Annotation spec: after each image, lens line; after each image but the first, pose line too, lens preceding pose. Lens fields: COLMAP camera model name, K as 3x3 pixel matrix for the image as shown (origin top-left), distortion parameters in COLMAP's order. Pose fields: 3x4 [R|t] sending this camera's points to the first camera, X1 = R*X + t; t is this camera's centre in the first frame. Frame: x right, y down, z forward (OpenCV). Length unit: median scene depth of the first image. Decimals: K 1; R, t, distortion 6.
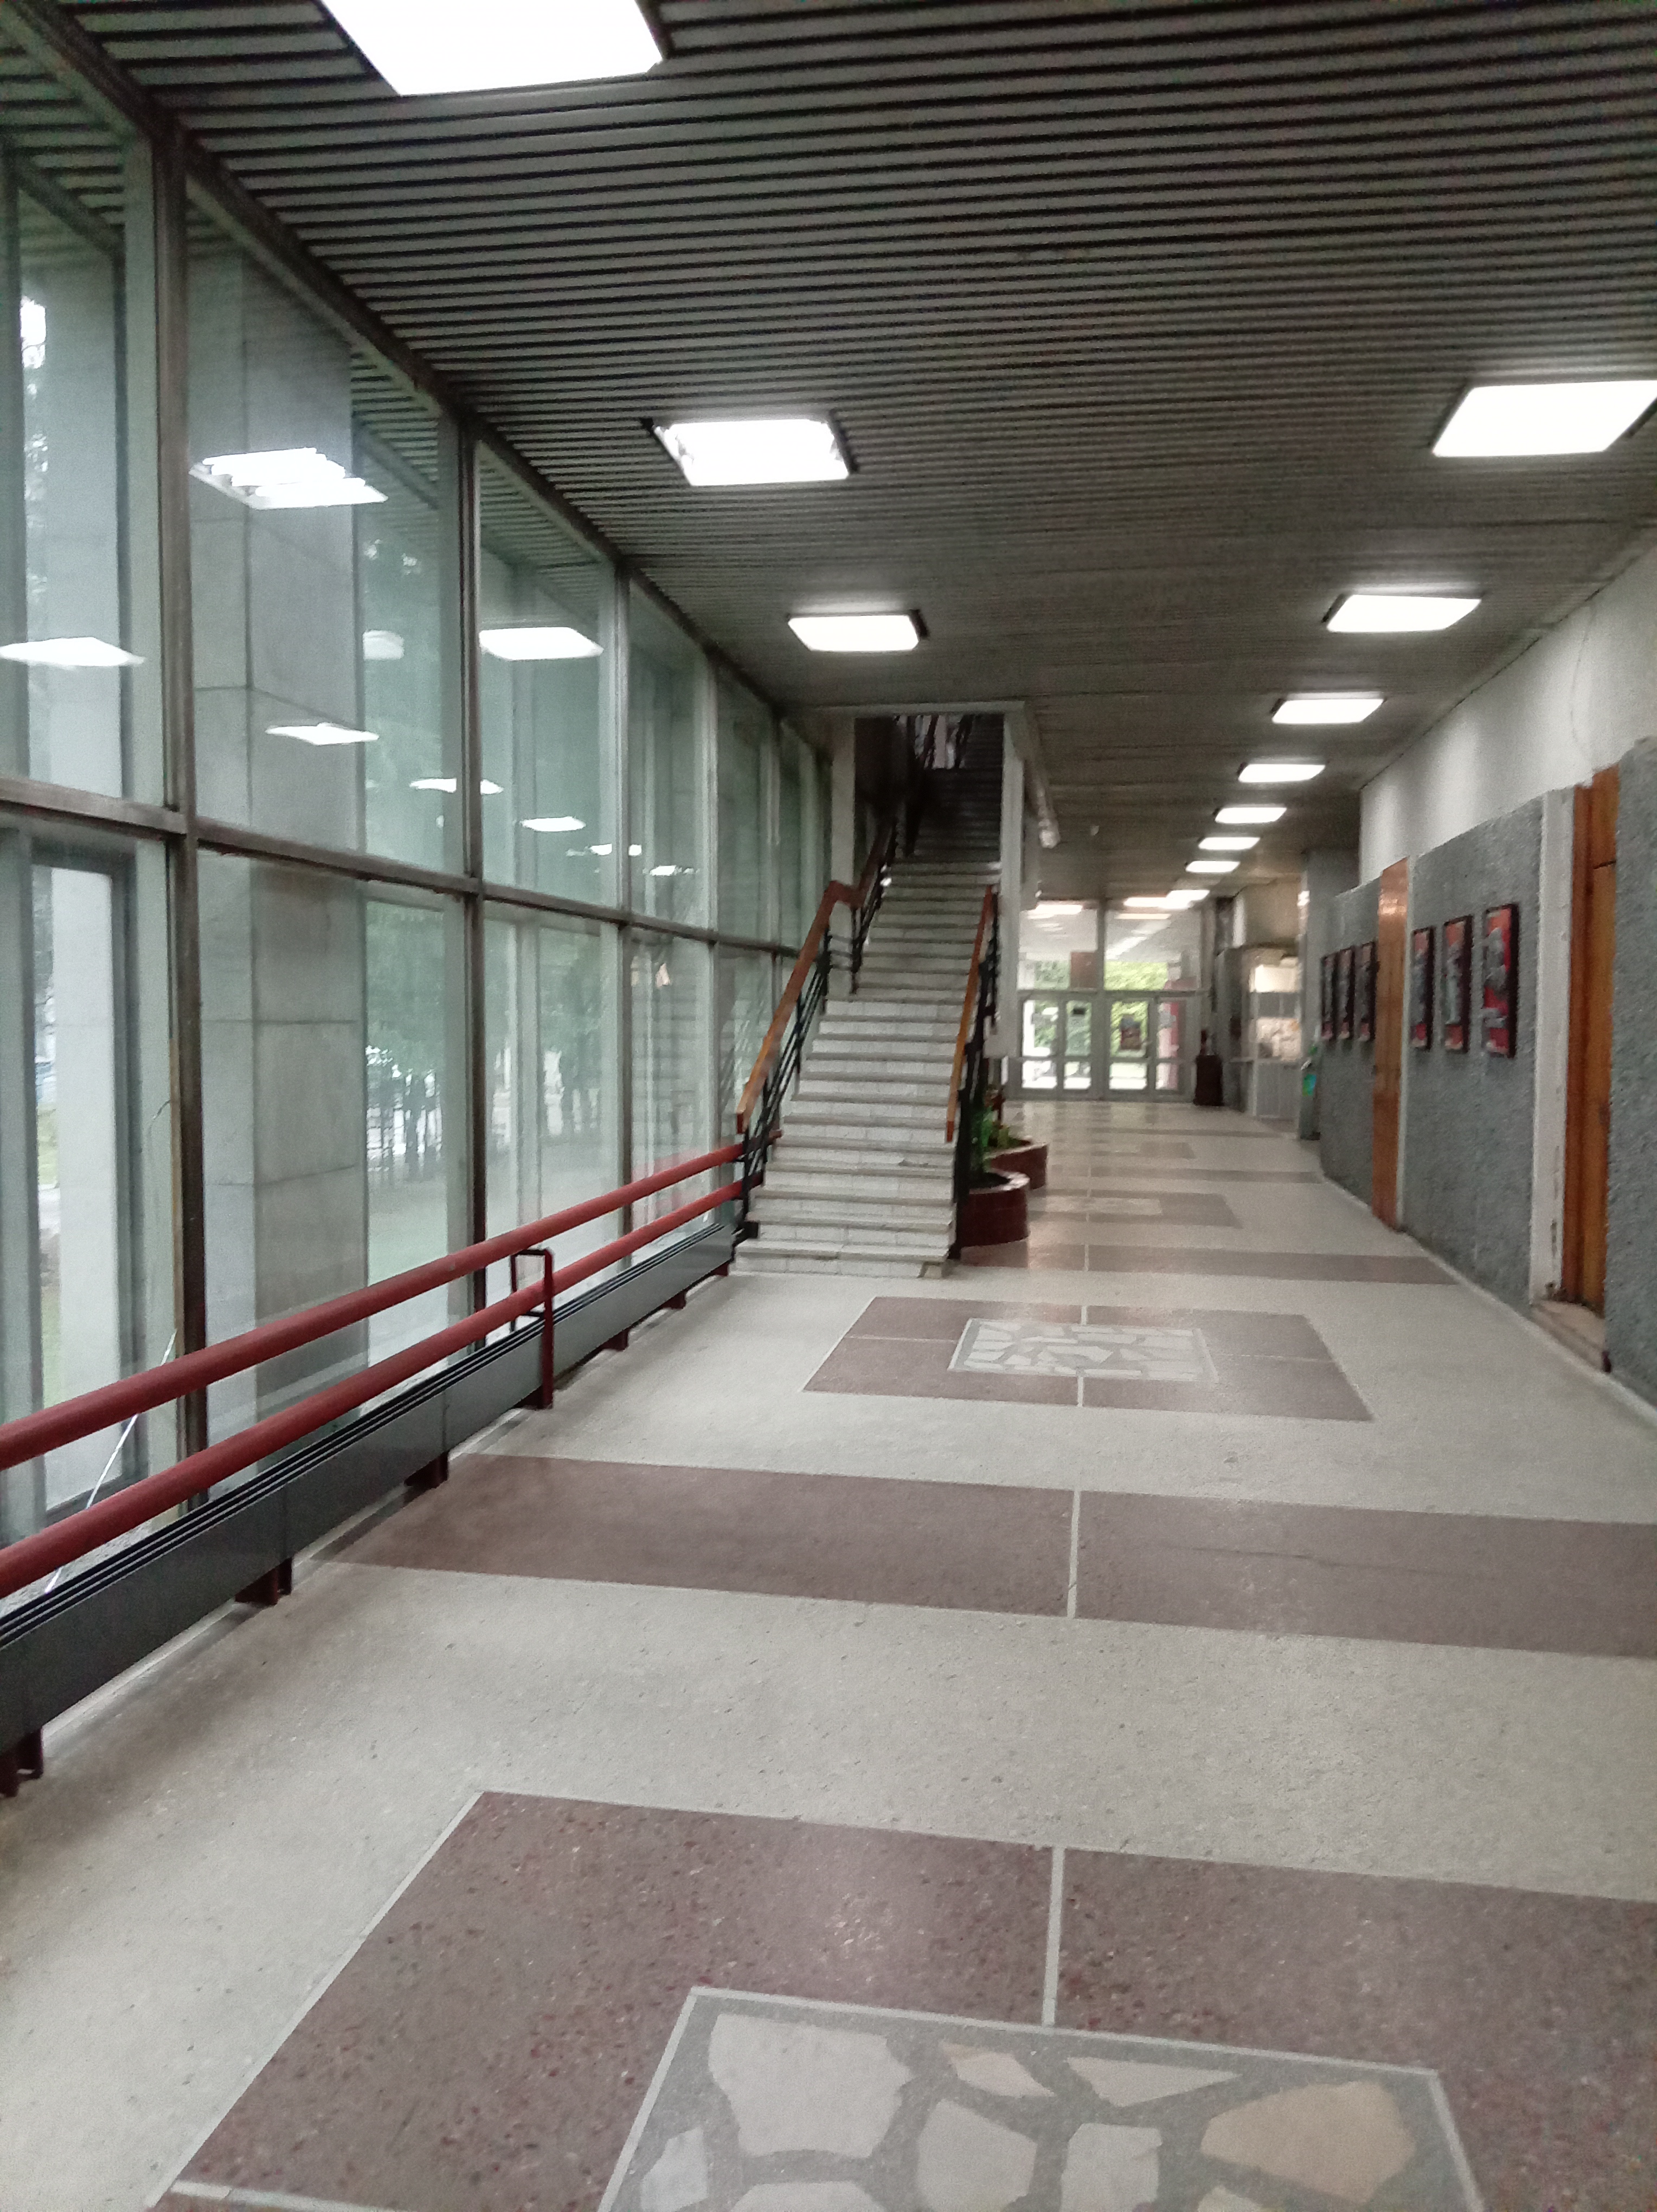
lens RADIAL K [[1648.2, 0, 824.9], [0, 1648.2, 1103.5], [0, 0, 1]] dist [-0.037232, -0.001796]
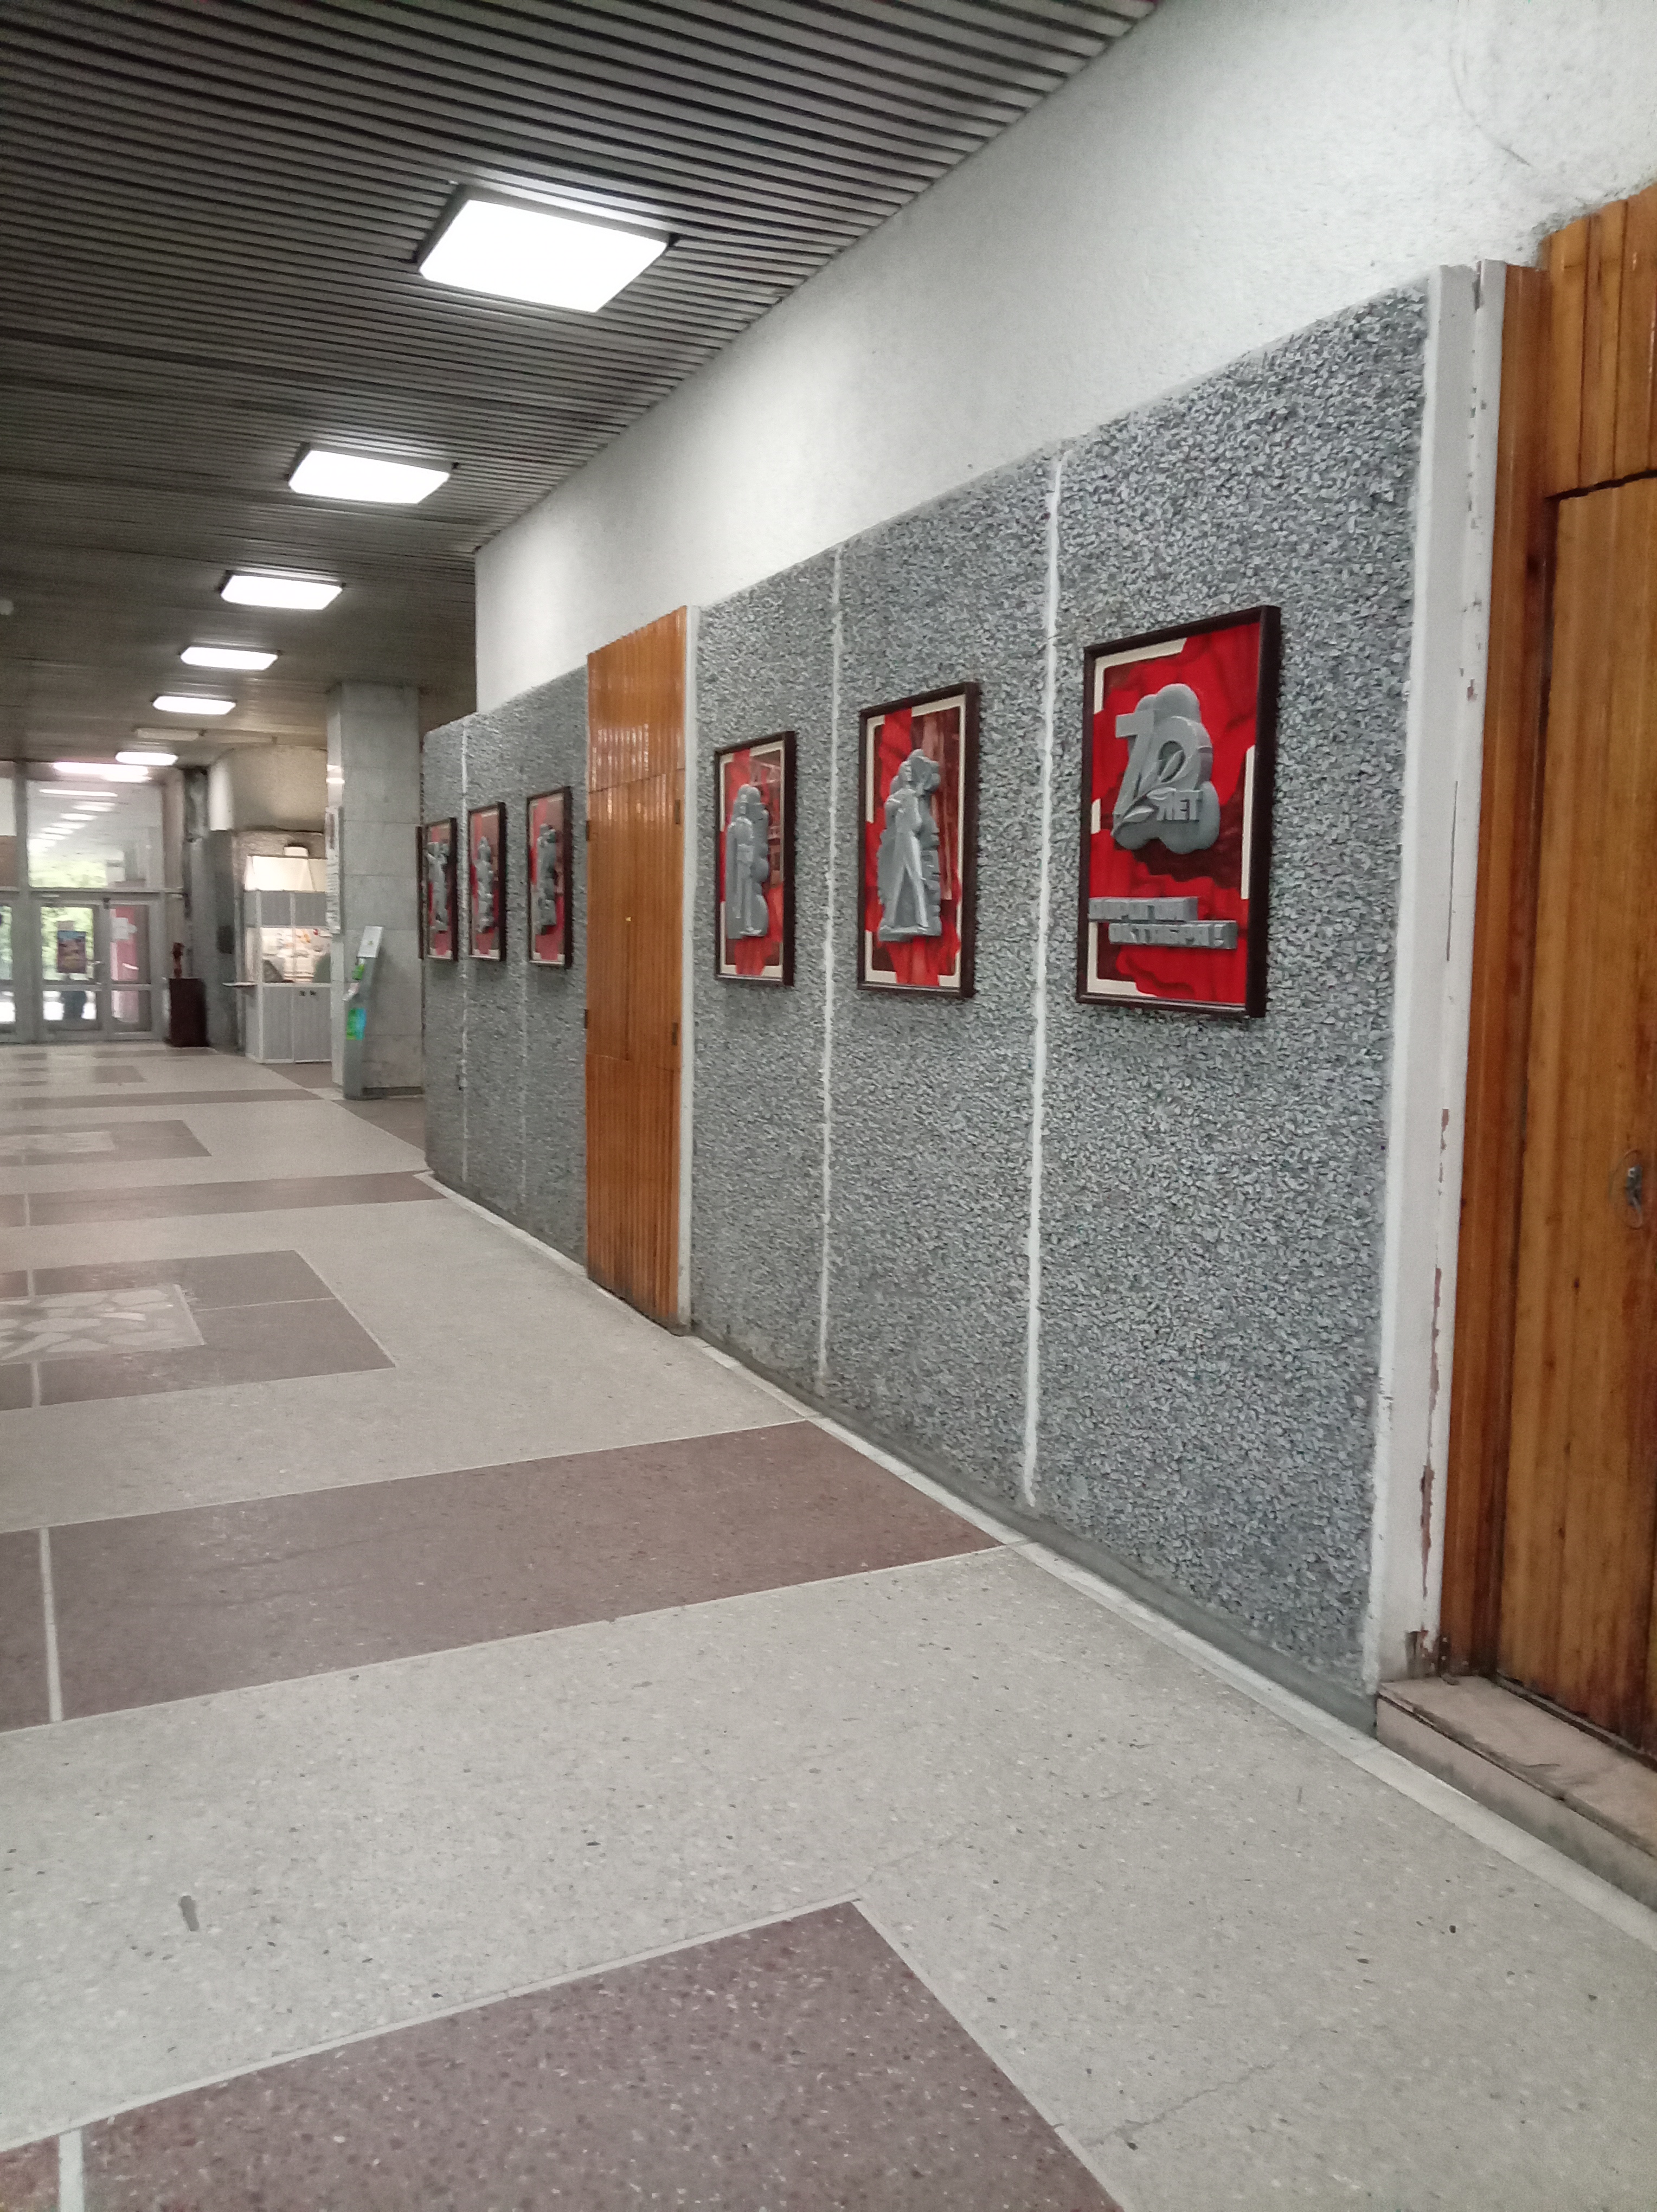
lens RADIAL K [[1648.2, 0, 826.2], [0, 1648.2, 1098.1], [0, 0, 1]] dist [-0.037232, -0.001796]
pose [[0.813002, -0.051928, 0.579940, 0.038897], [0.022809, 0.998091, 0.057394, -0.011497], [-0.581814, -0.033434, 0.812635, 0.244830]]
